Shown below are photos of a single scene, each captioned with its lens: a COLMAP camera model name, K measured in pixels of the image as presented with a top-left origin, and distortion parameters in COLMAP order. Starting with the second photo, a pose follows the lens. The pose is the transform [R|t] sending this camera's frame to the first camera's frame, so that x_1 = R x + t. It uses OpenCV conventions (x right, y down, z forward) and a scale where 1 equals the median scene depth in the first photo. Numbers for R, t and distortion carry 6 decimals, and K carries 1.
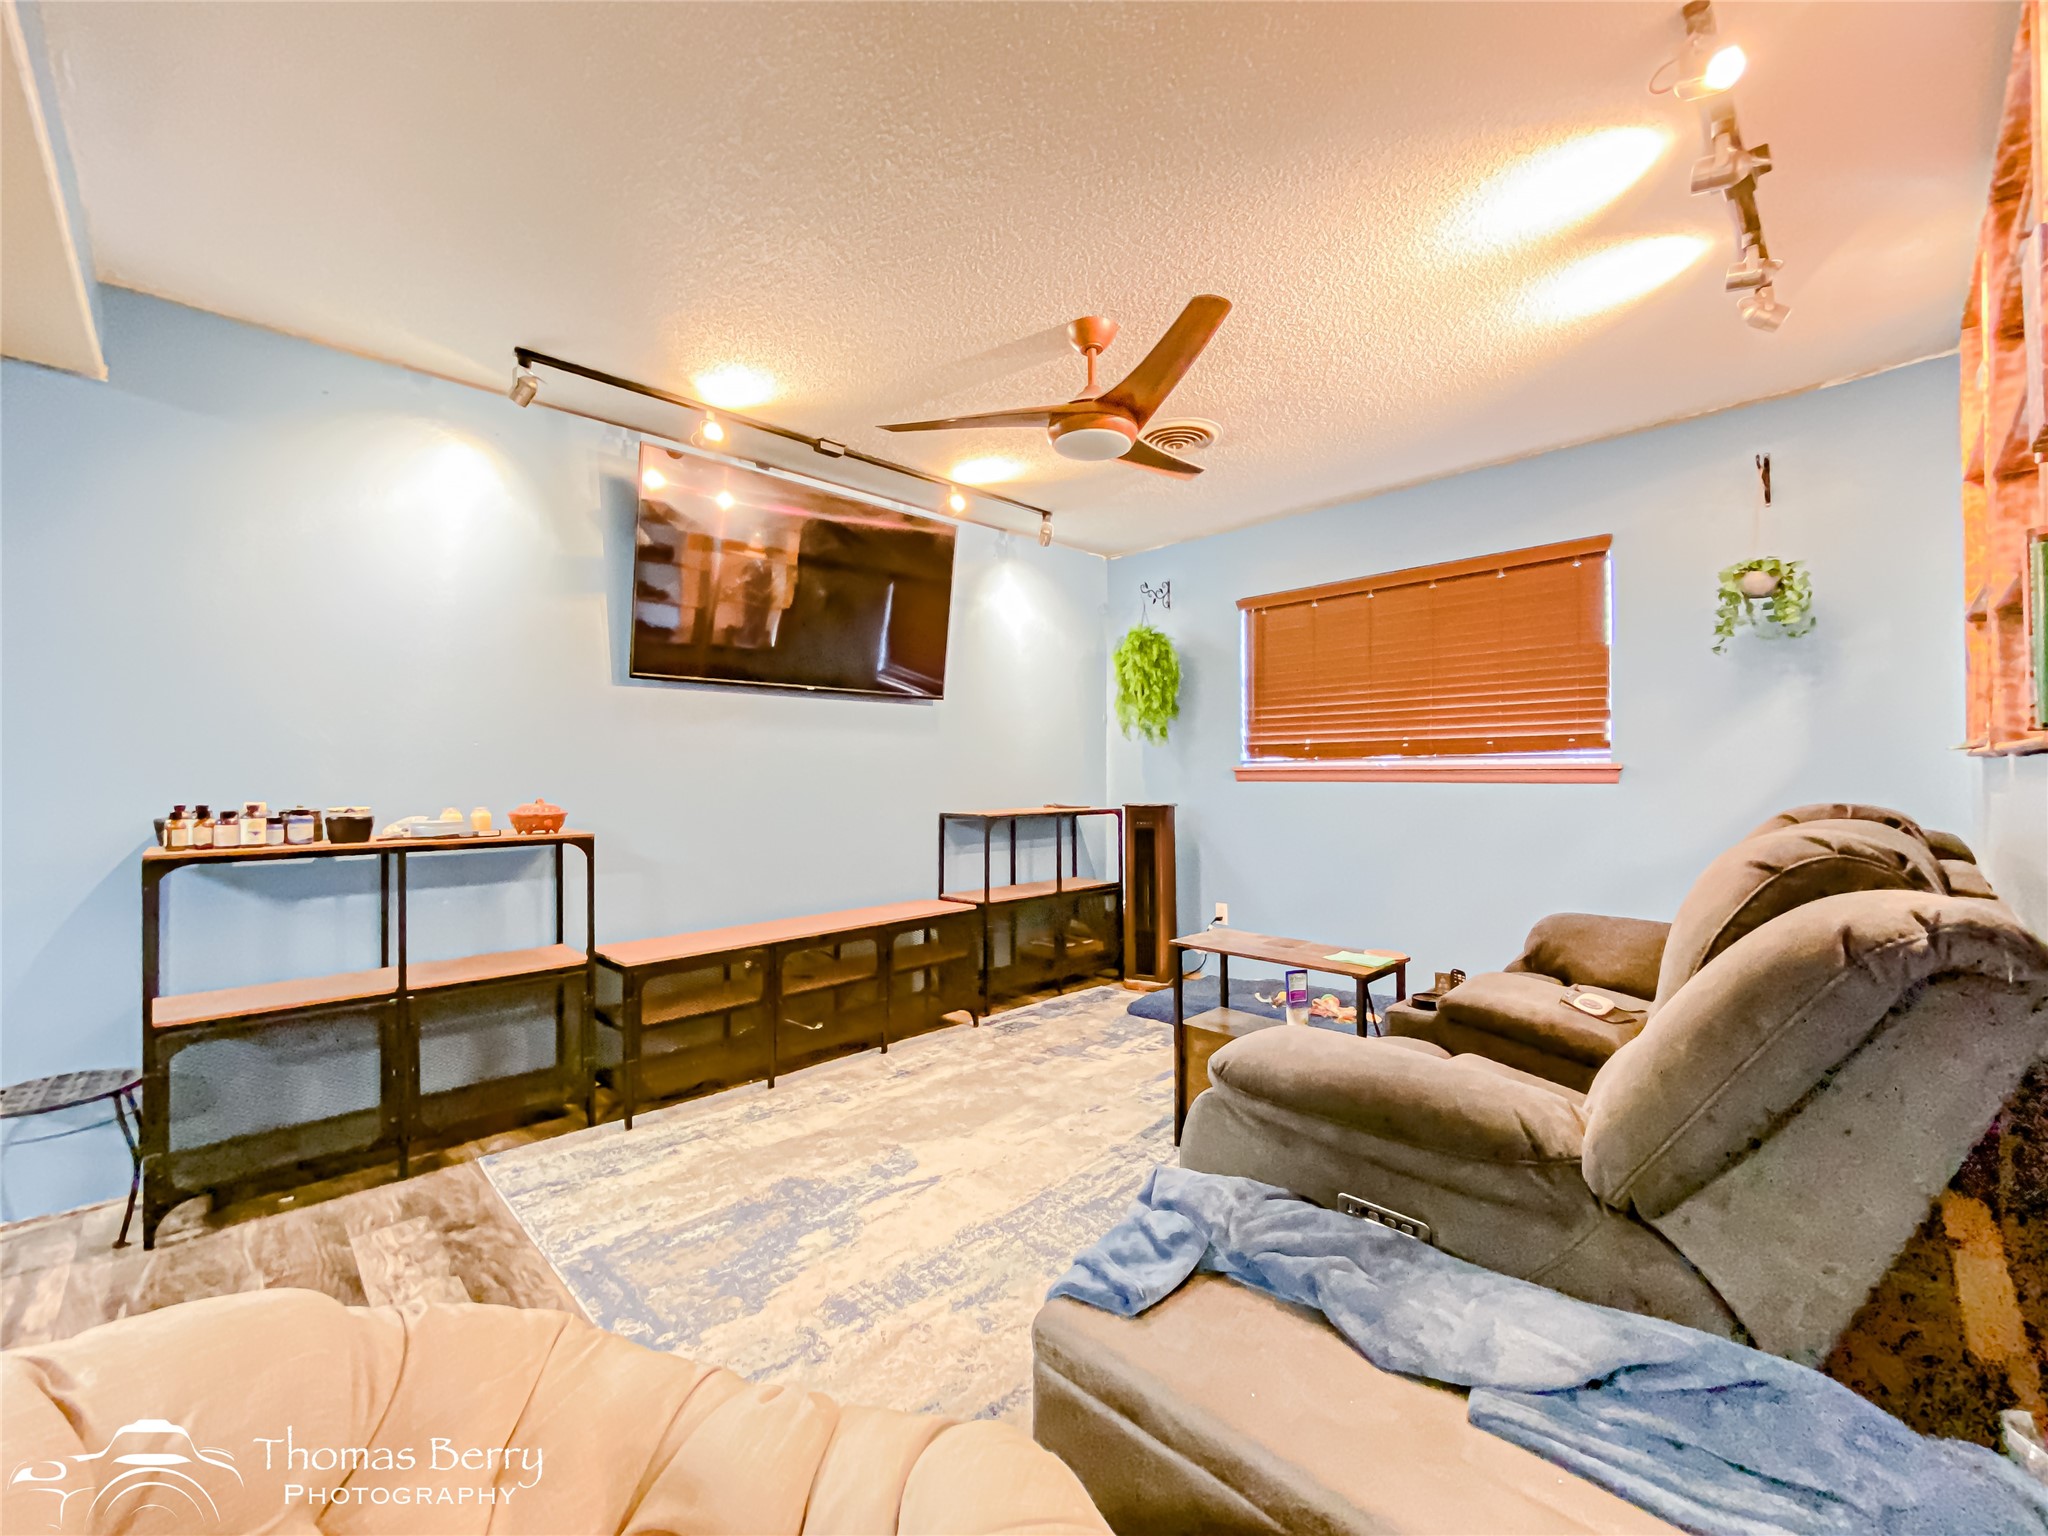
lens RADIAL K [[845.1, 0, 1024.5], [0, 845.1, 751.5], [0, 0, 1]] dist [0.004307, -0.000340]
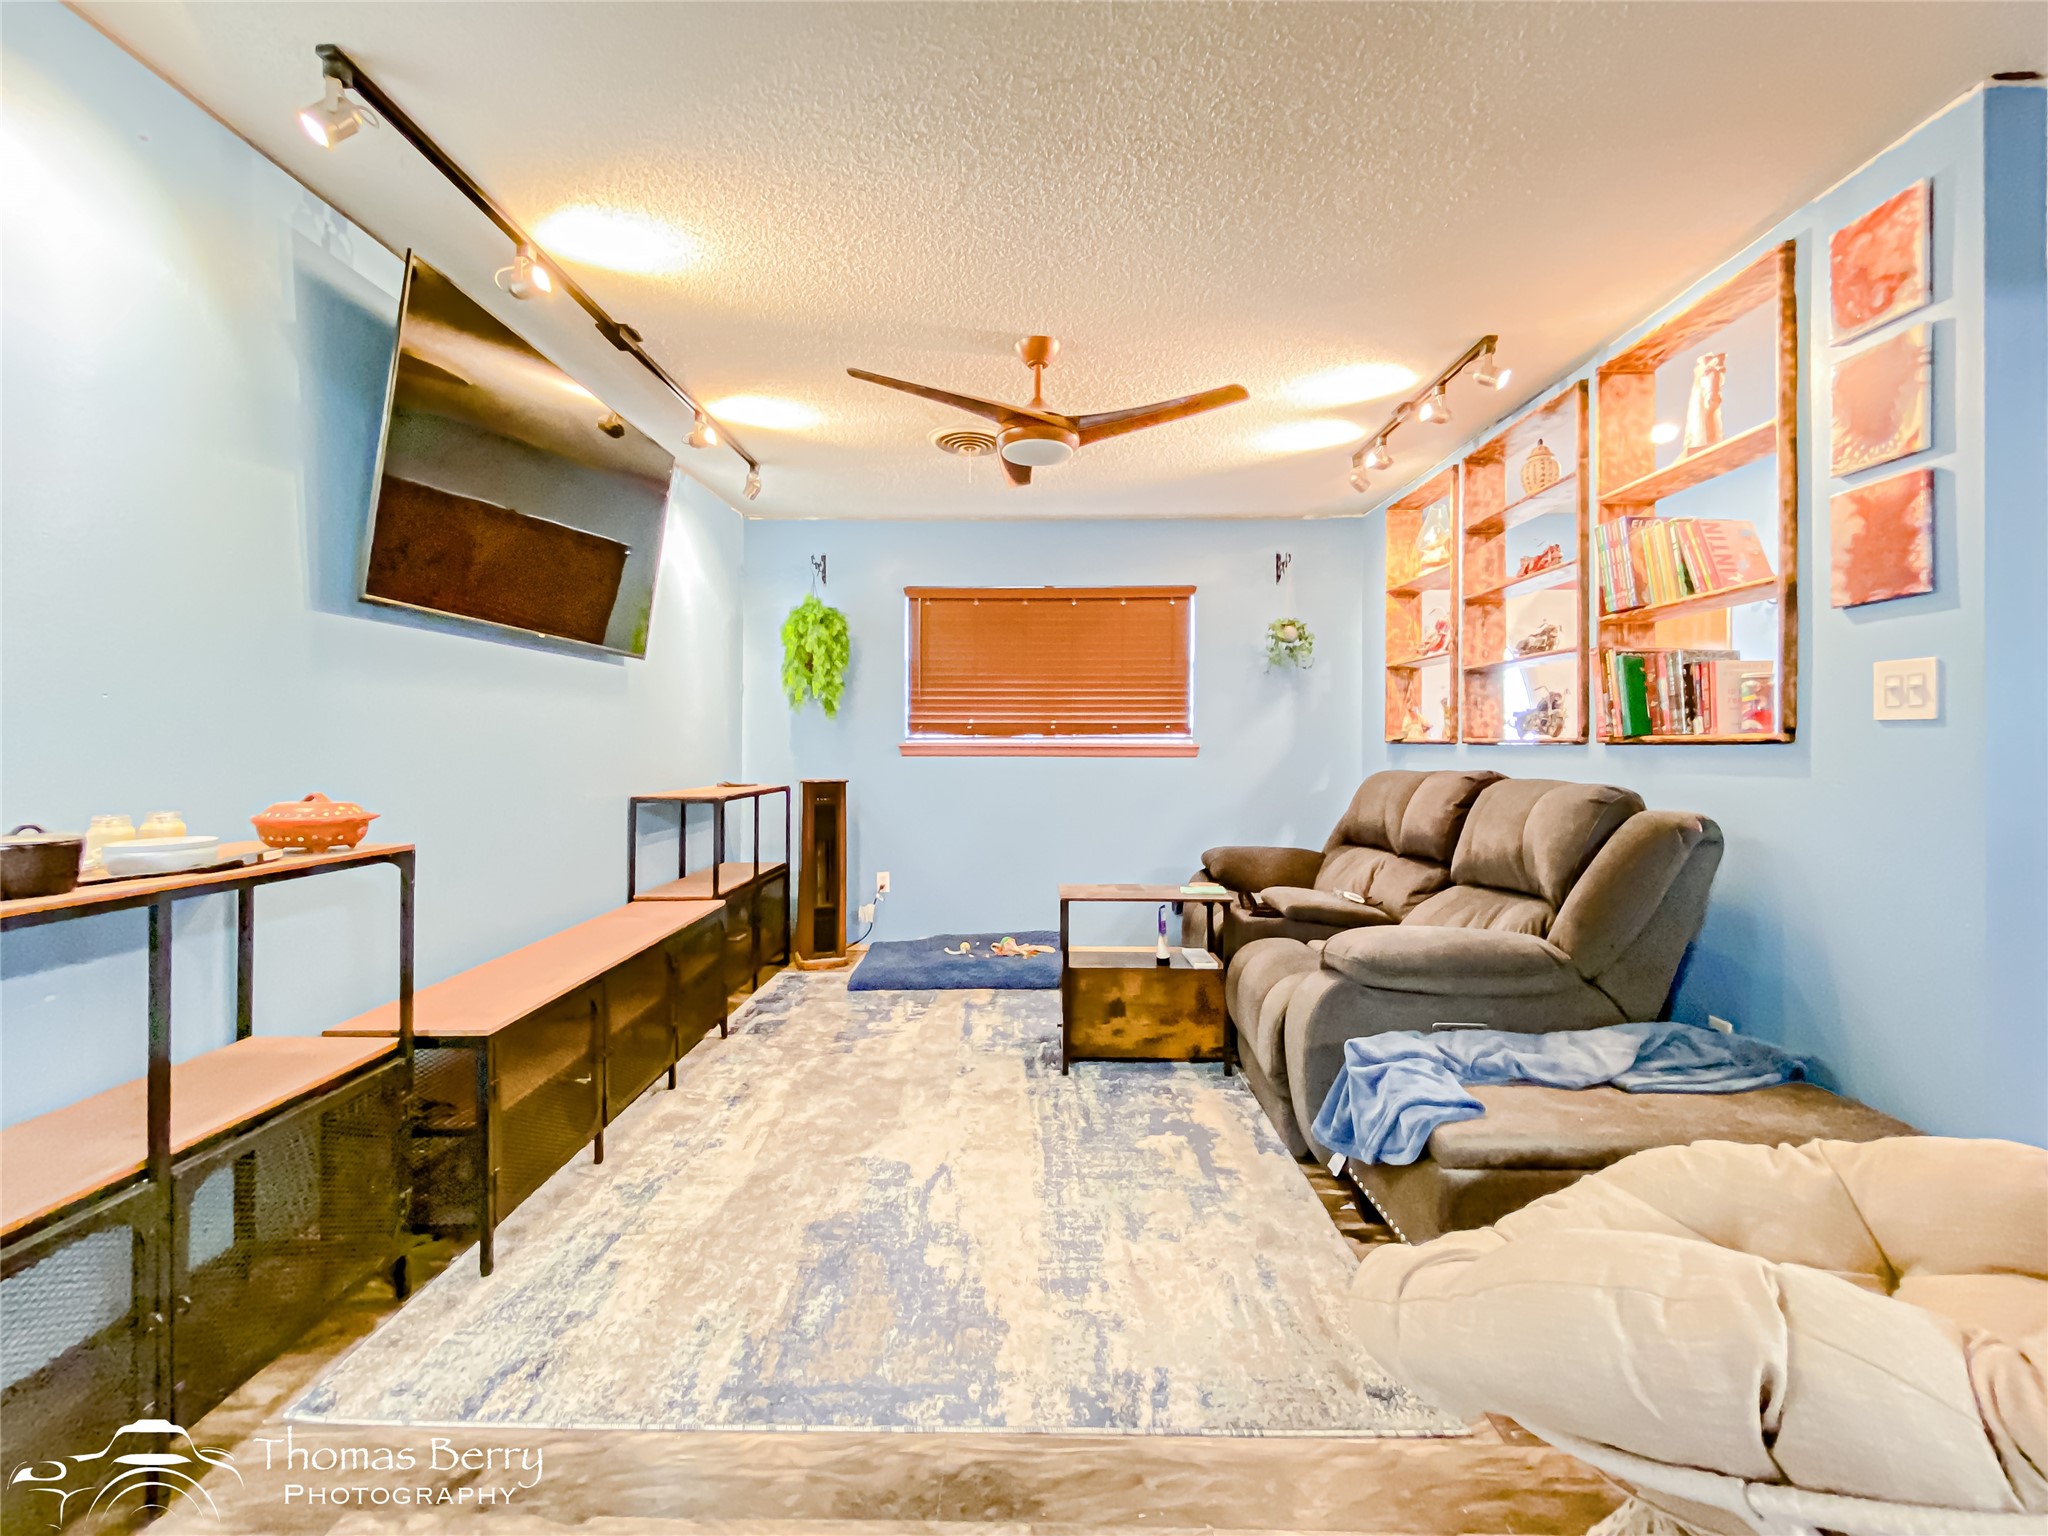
lens RADIAL K [[853.8, 0, 1017.6], [0, 853.8, 725.4], [0, 0, 1]] dist [0.002182, -0.000180]
pose [[0.707277, 0.020874, 0.706628, -0.566011], [-0.024668, 0.999684, -0.004841, -0.003018], [-0.706506, -0.014007, 0.707568, 0.185668]]
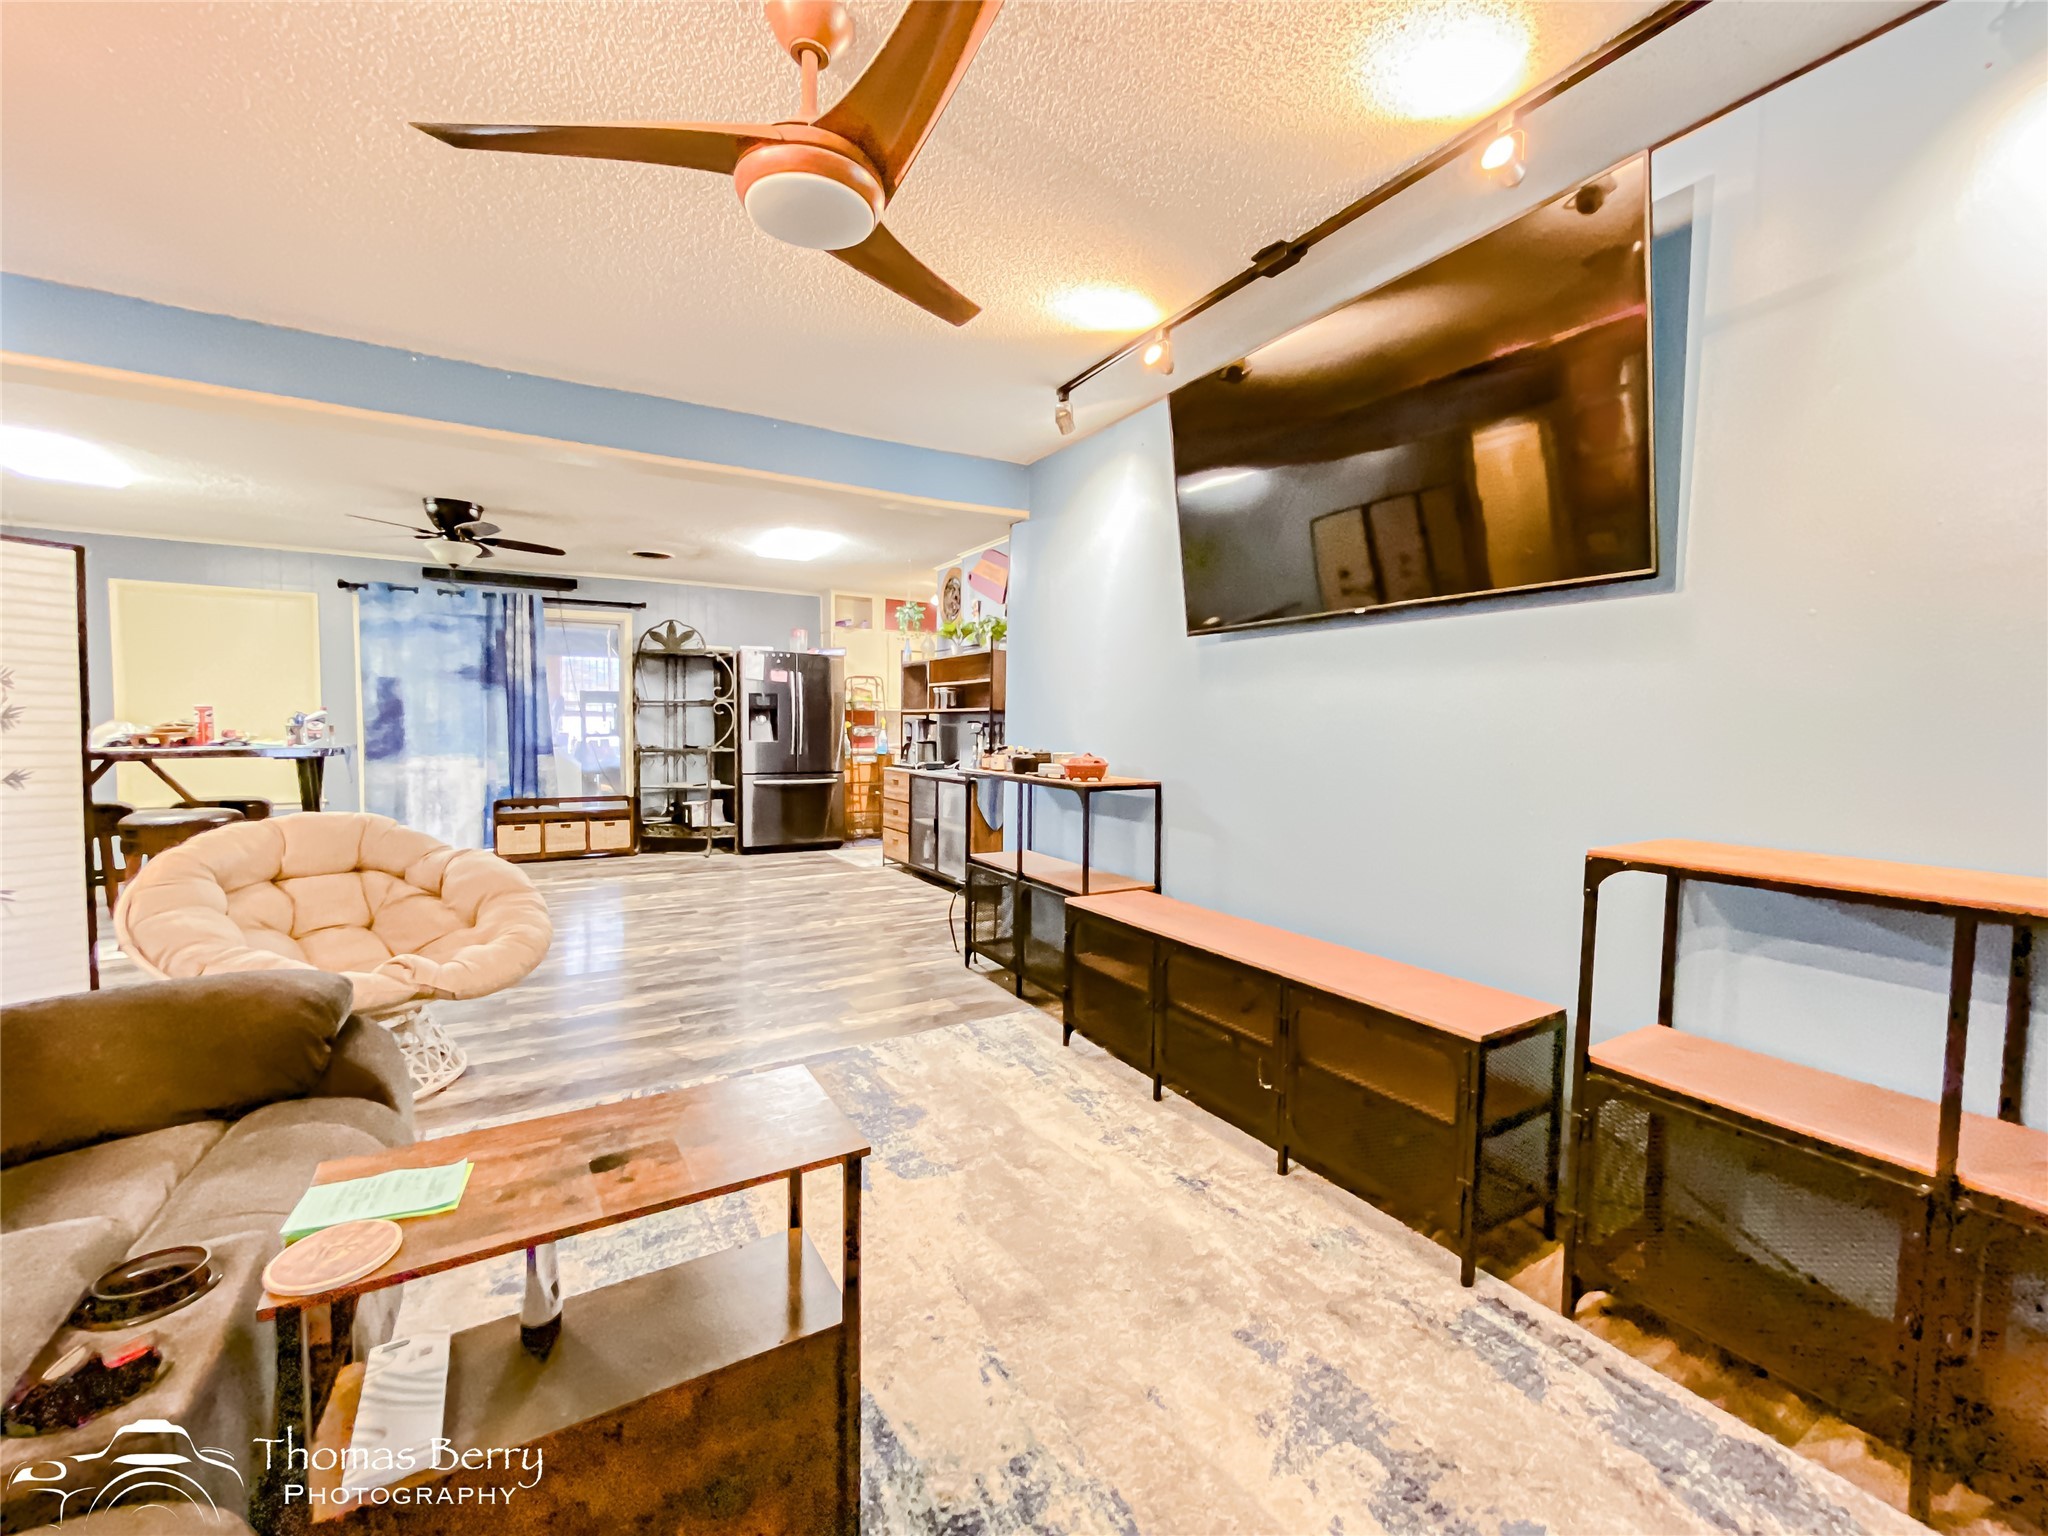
lens RADIAL K [[825.2, 0, 1024.0], [0, 825.2, 768.0], [0, 0, 1]] dist [0.019742, -0.000160]
pose [[-0.219511, 0.058550, -0.973851, 0.521389], [0.007065, 0.998267, 0.058426, 0.005855], [0.975584, 0.005945, -0.219545, 1.017661]]
